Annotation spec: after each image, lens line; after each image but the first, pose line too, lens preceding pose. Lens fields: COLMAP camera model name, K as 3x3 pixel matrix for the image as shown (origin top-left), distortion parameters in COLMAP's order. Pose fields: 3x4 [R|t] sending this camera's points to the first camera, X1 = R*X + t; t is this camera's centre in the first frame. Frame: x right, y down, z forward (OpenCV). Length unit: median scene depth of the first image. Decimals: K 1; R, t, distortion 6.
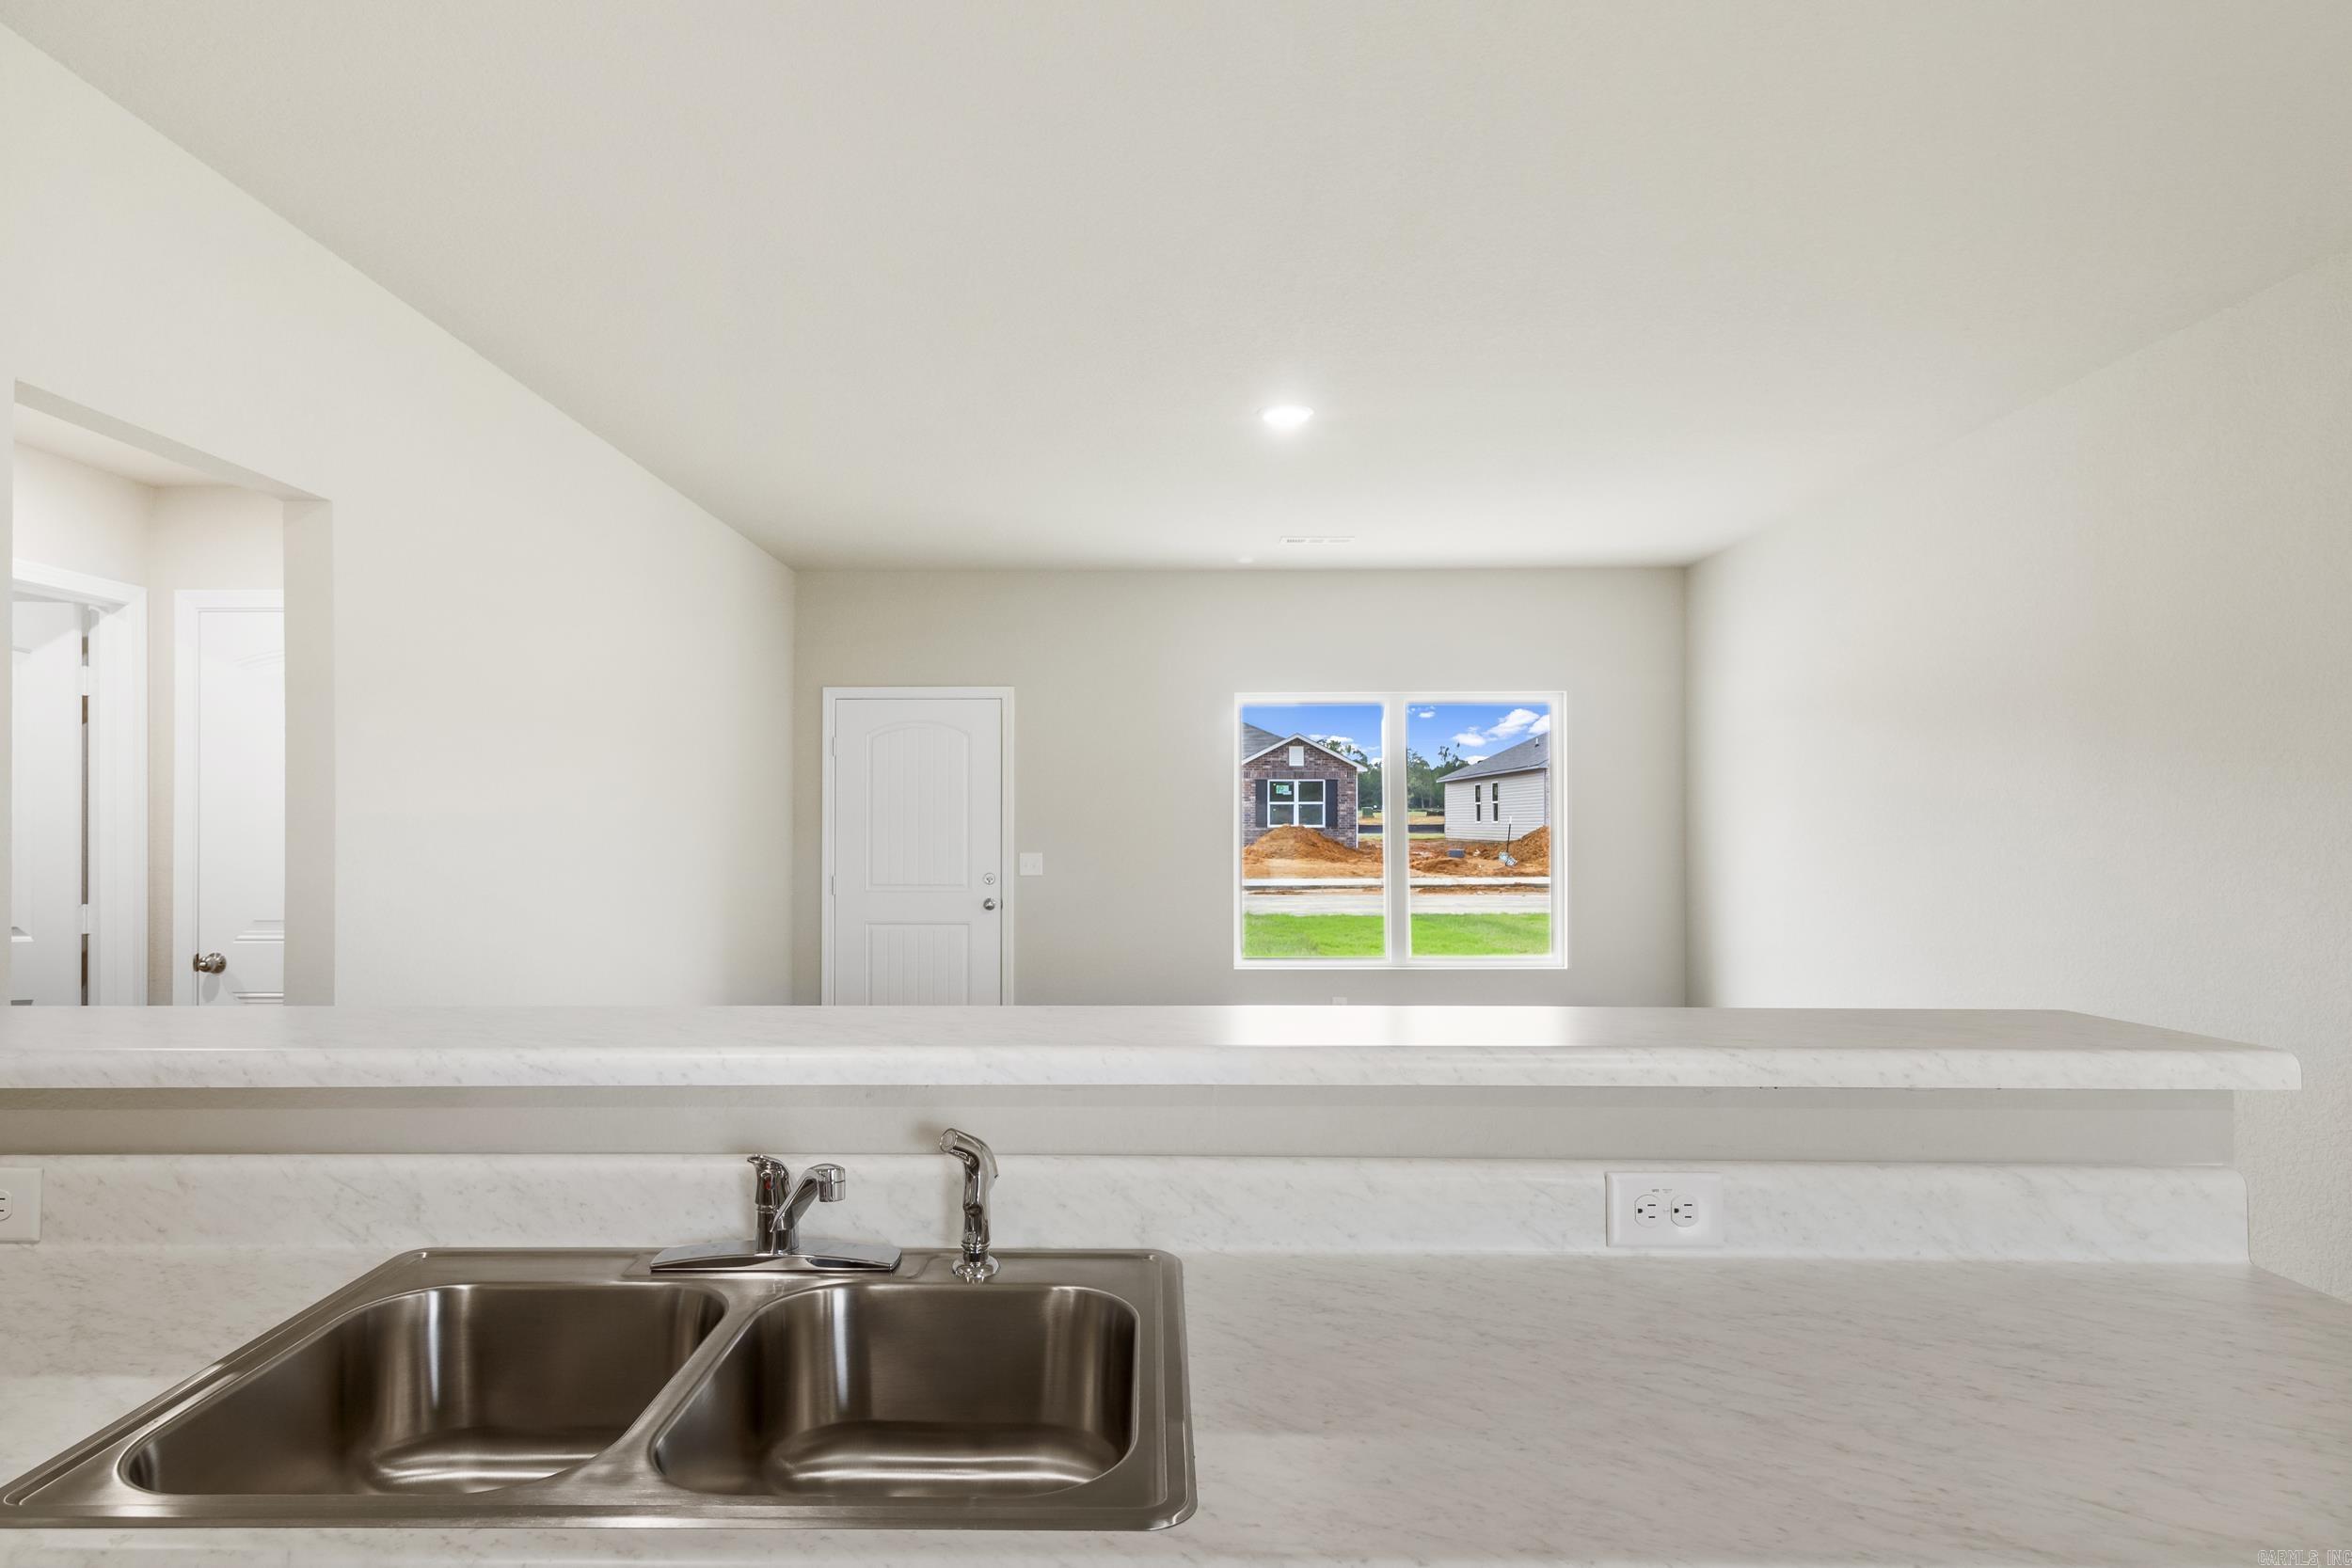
lens RADIAL K [[1325.6, 0, 1128.1], [0, 1325.6, 801.3], [0, 0, 1]] dist [0.002876, 0.000745]
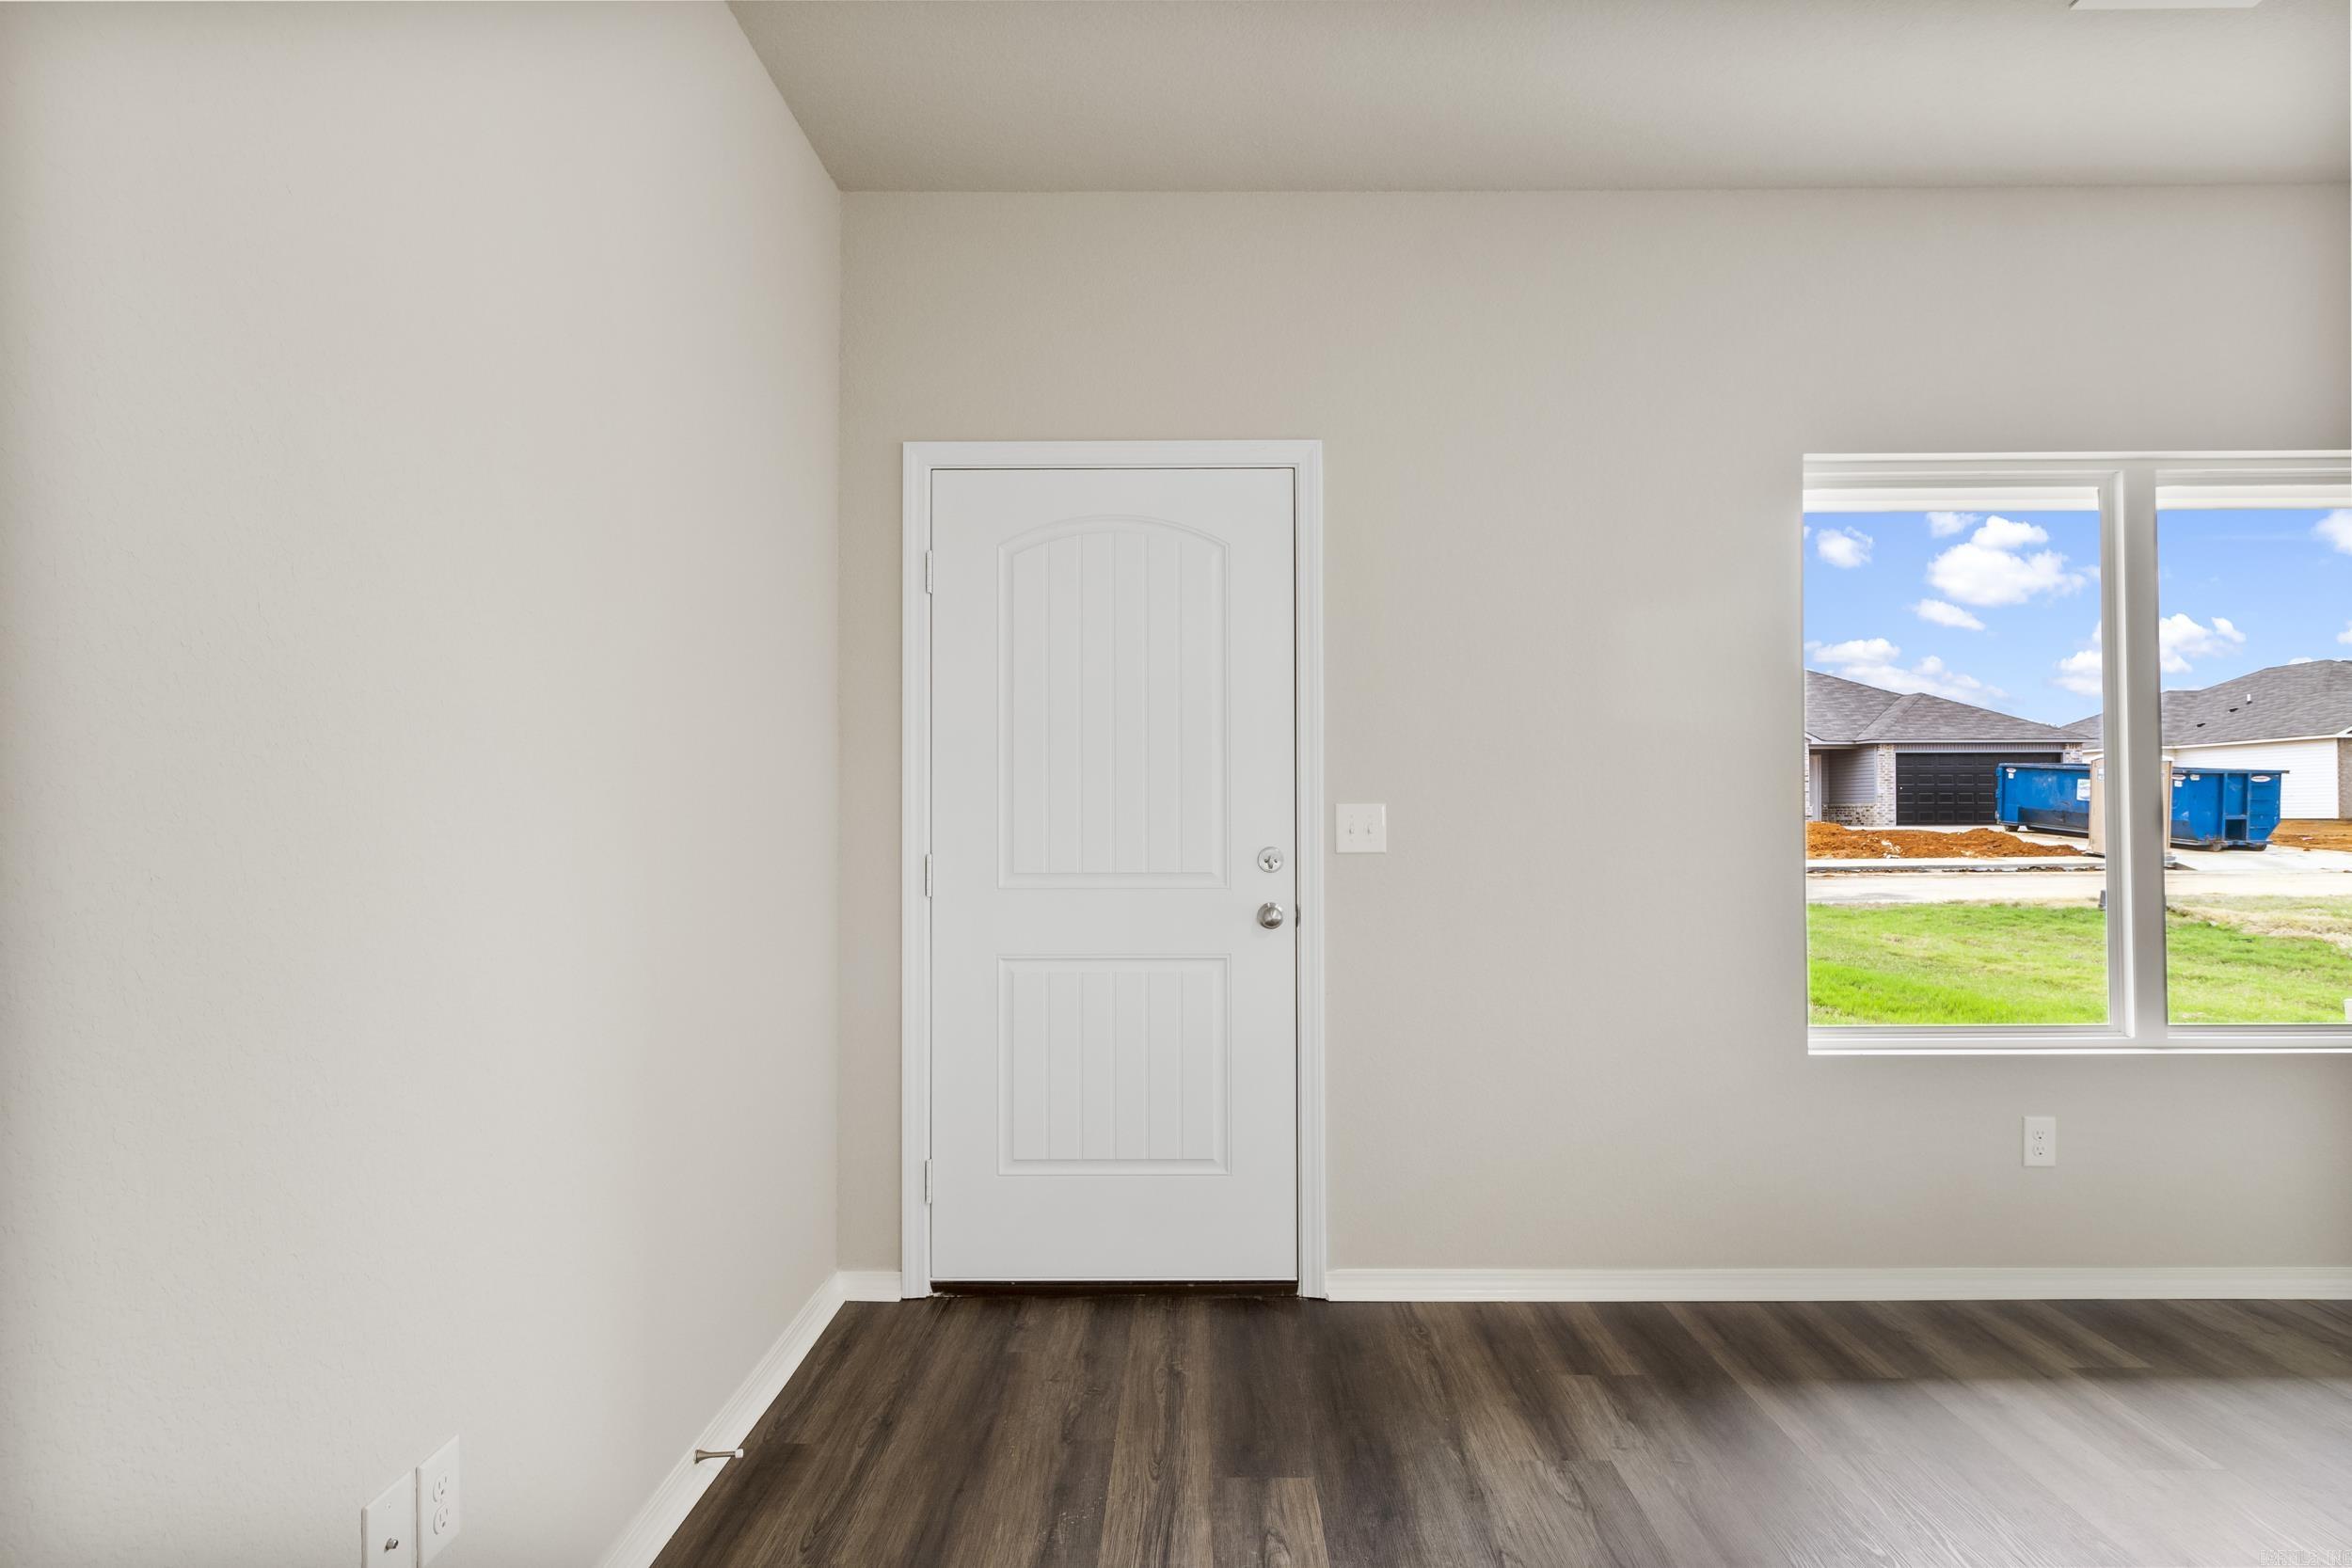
lens RADIAL K [[1293.5, 0, 1200.6], [0, 1293.5, 794.5], [0, 0, 1]] dist [0.002695, 0.002445]
pose [[0.999843, -0.003139, 0.017418, -0.030071], [0.003068, 0.999987, 0.004101, 0.007472], [-0.017430, -0.004047, 0.999840, 0.122381]]
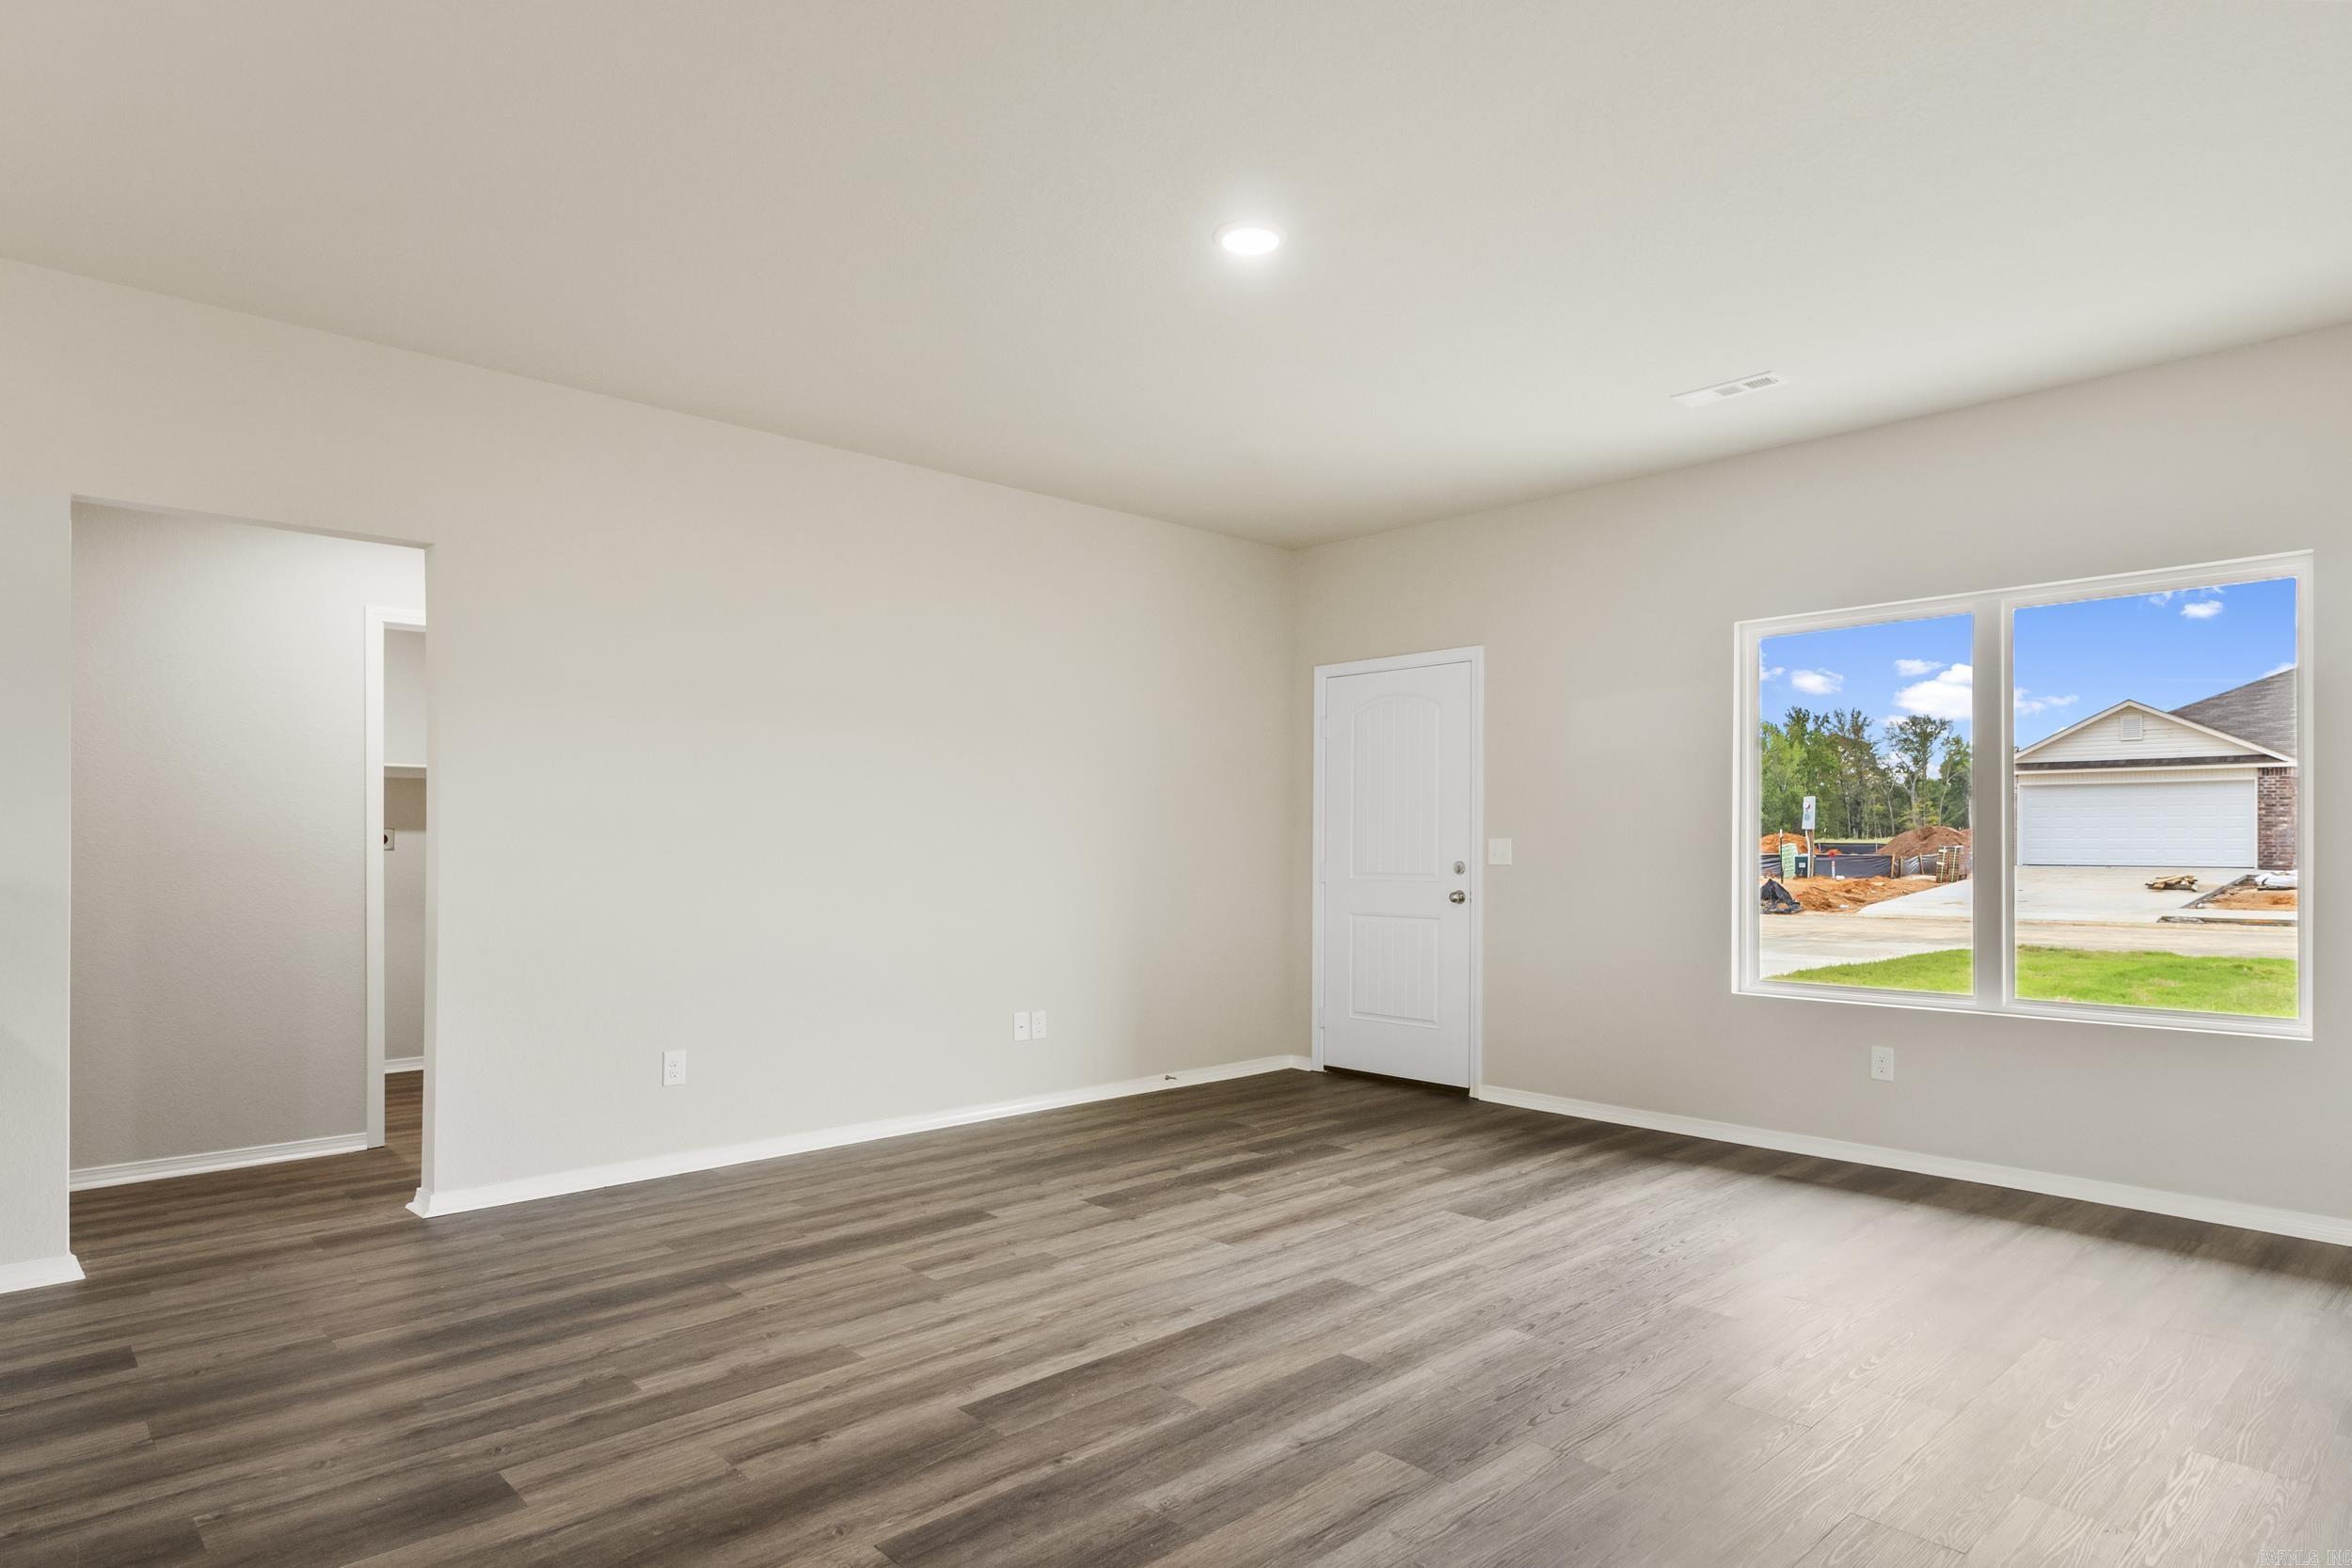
lens RADIAL K [[1316.7, 0, 1206.2], [0, 1316.7, 844.3], [0, 0, 1]] dist [0.001856, 0.000208]
pose [[0.706672, 0.001025, -0.707541, 0.086410], [0.010843, 0.999866, 0.012279, 0.006659], [0.707459, -0.016349, 0.706566, 0.059335]]
